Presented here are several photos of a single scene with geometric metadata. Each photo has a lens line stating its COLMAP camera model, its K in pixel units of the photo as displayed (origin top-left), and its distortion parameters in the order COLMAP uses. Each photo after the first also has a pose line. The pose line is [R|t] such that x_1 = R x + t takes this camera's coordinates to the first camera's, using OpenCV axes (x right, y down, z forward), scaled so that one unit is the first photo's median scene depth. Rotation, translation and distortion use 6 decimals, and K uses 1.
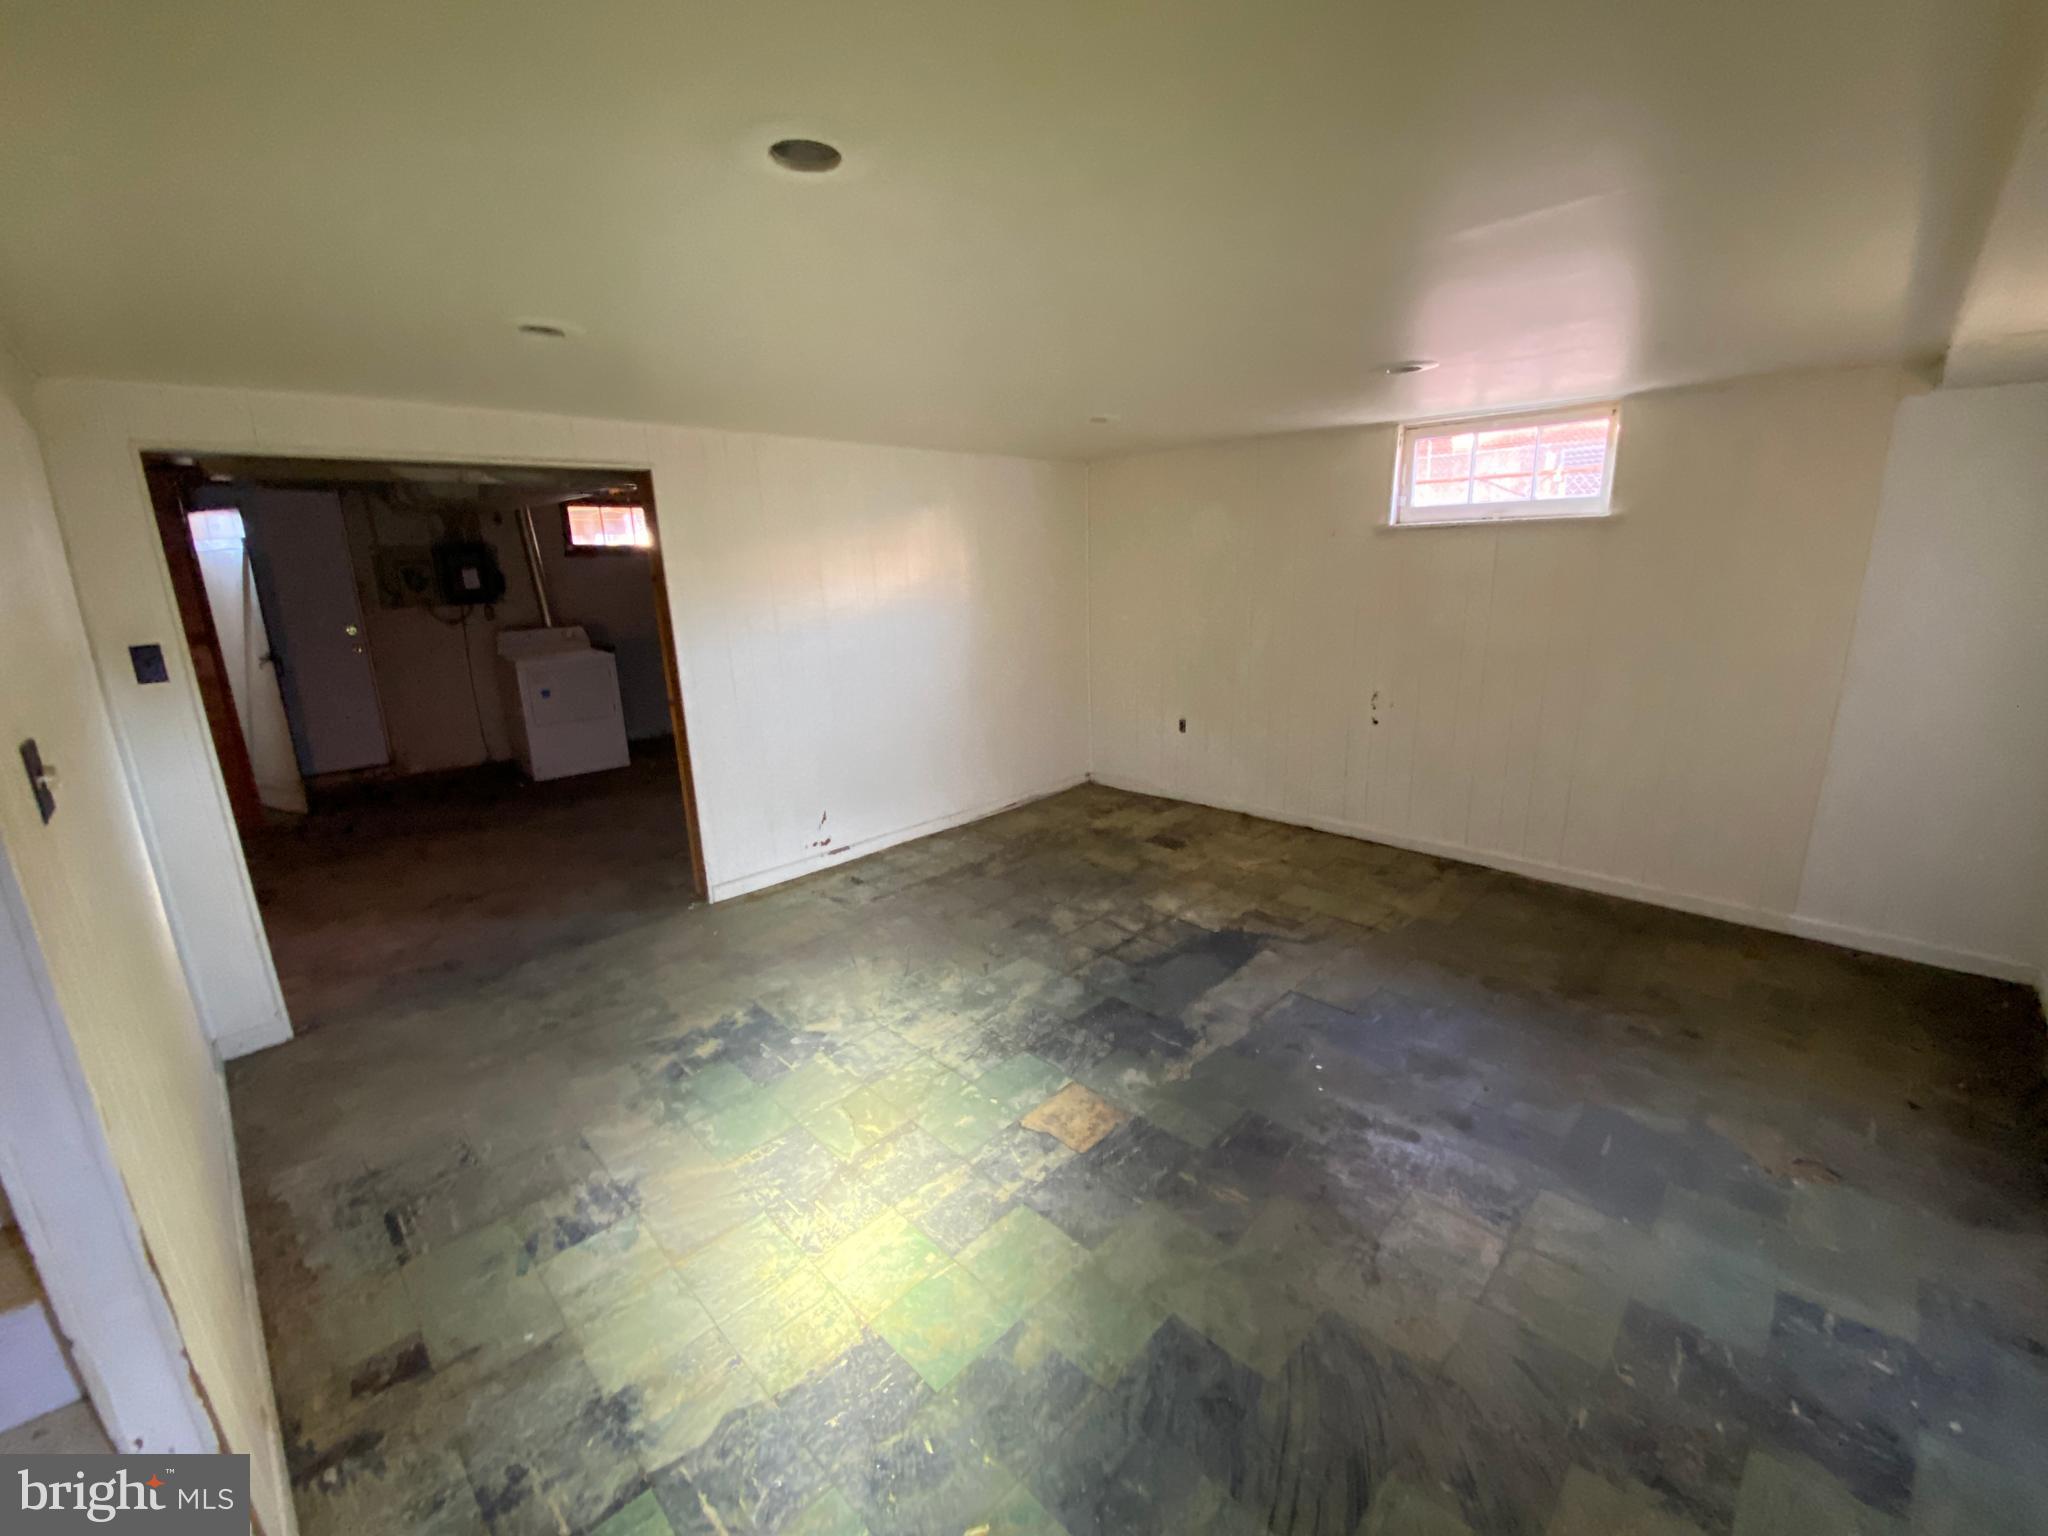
lens RADIAL K [[823.9, 0, 1024.0], [0, 823.9, 768.0], [0, 0, 1]] dist [0.000706, -0.000081]
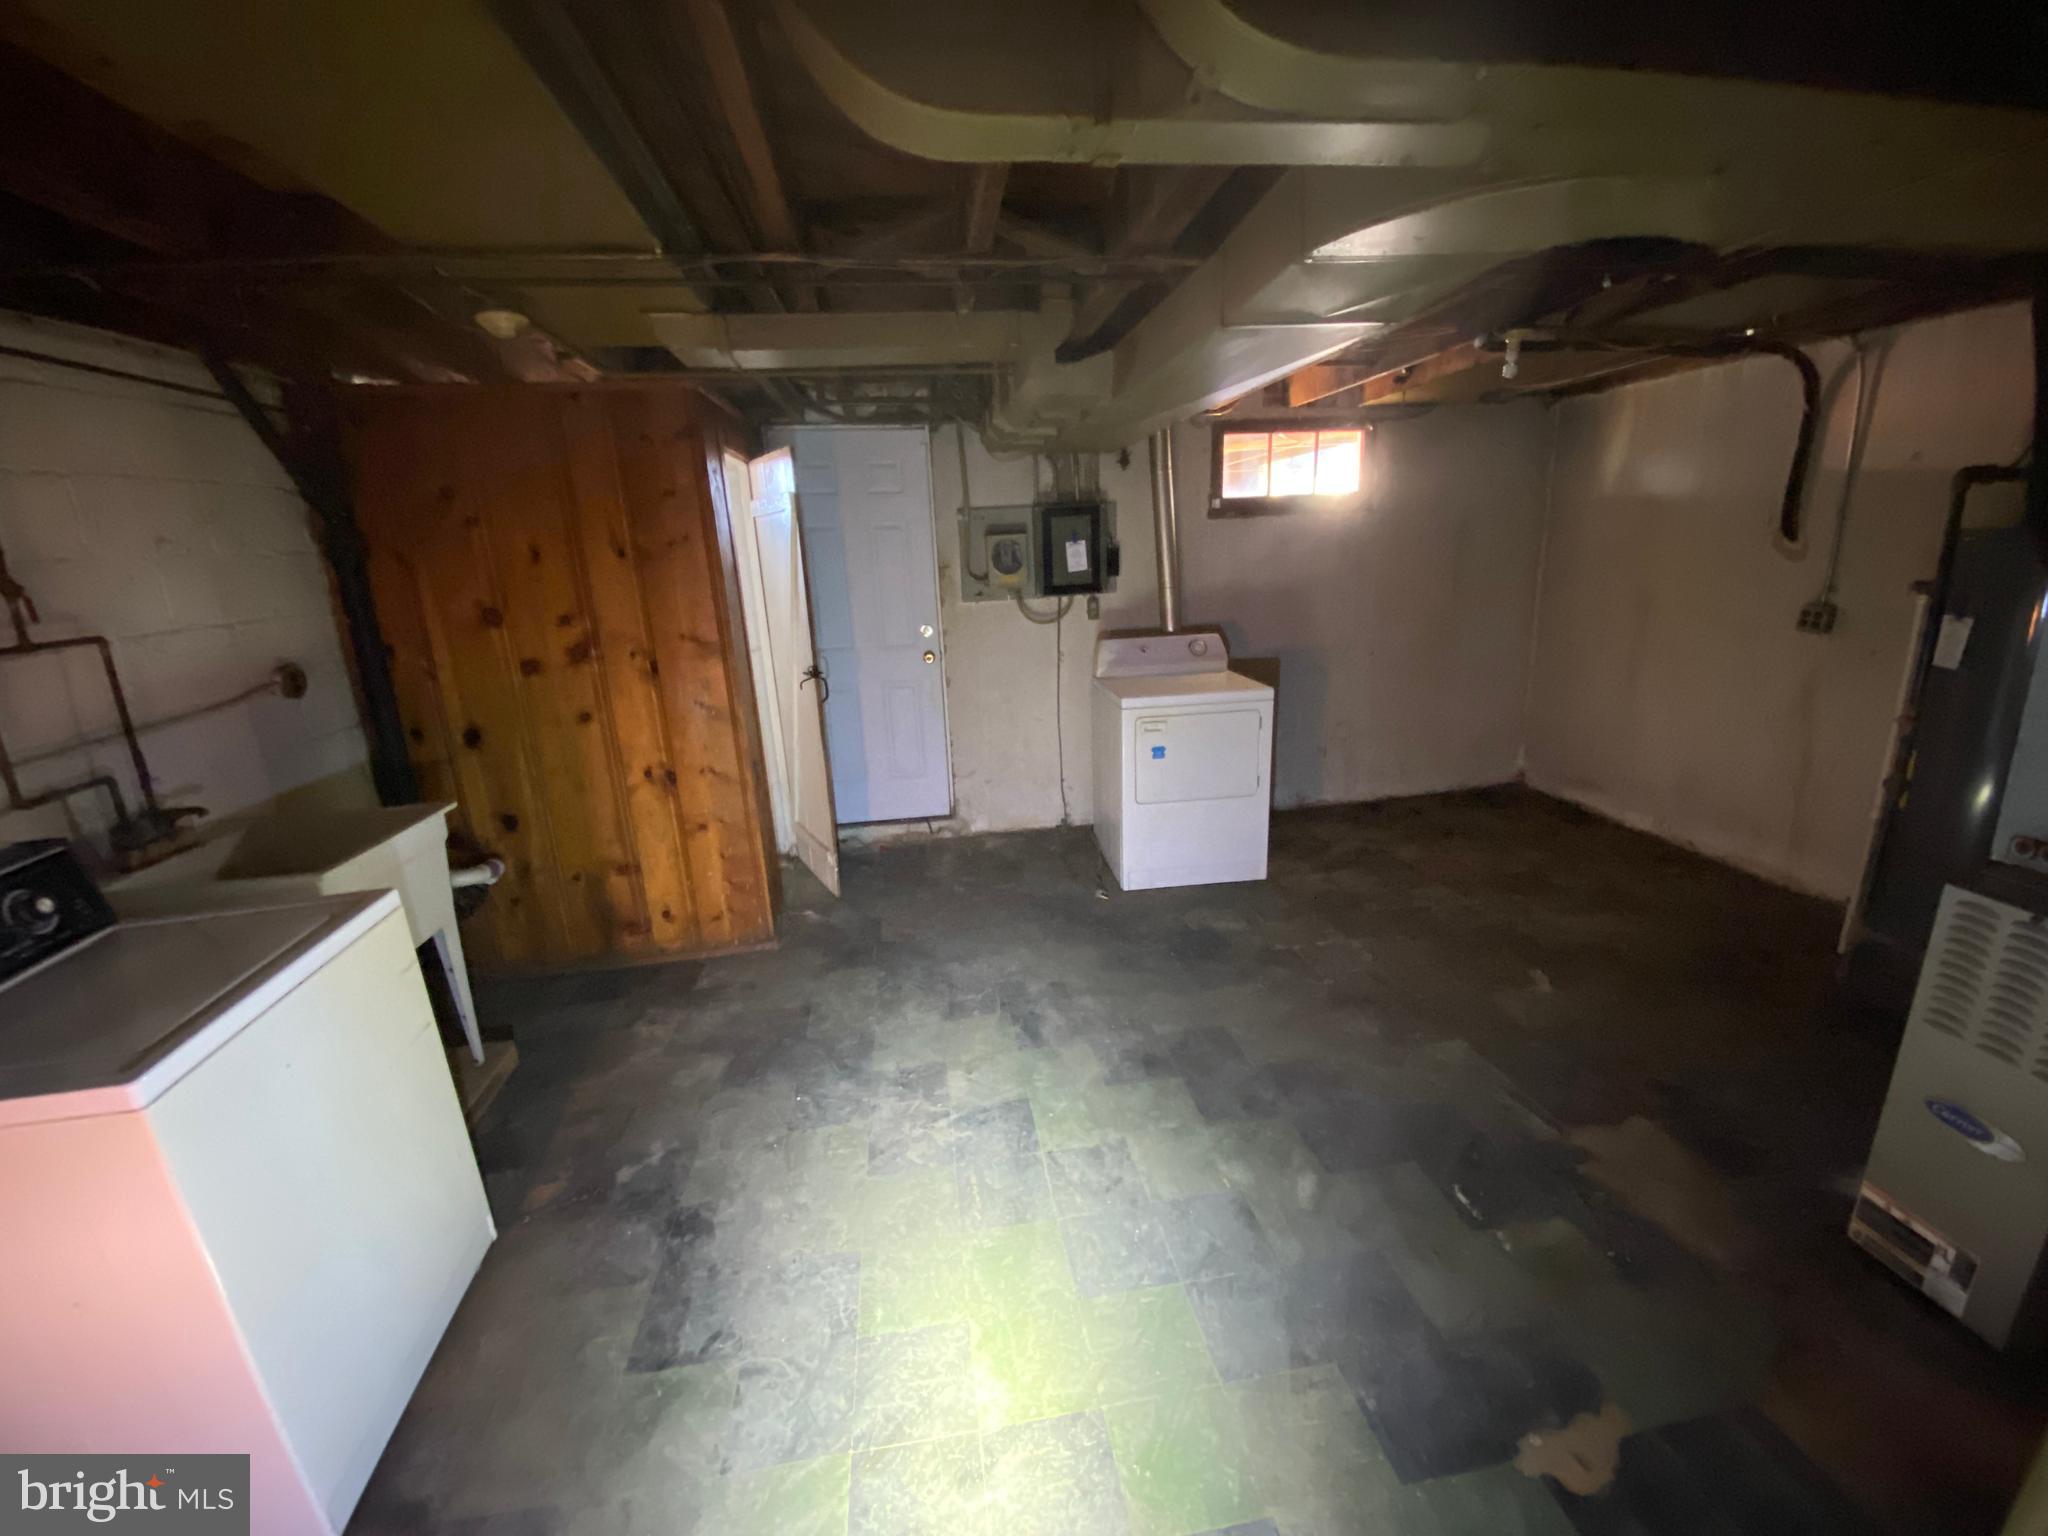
lens RADIAL K [[823.9, 0, 1024.0], [0, 823.9, 768.0], [0, 0, 1]] dist [0.000706, -0.000081]
pose [[0.802778, 0.136754, -0.580384, -0.304363], [-0.123293, 0.990380, 0.062824, -0.099807], [0.583392, 0.021123, 0.811916, 0.451893]]
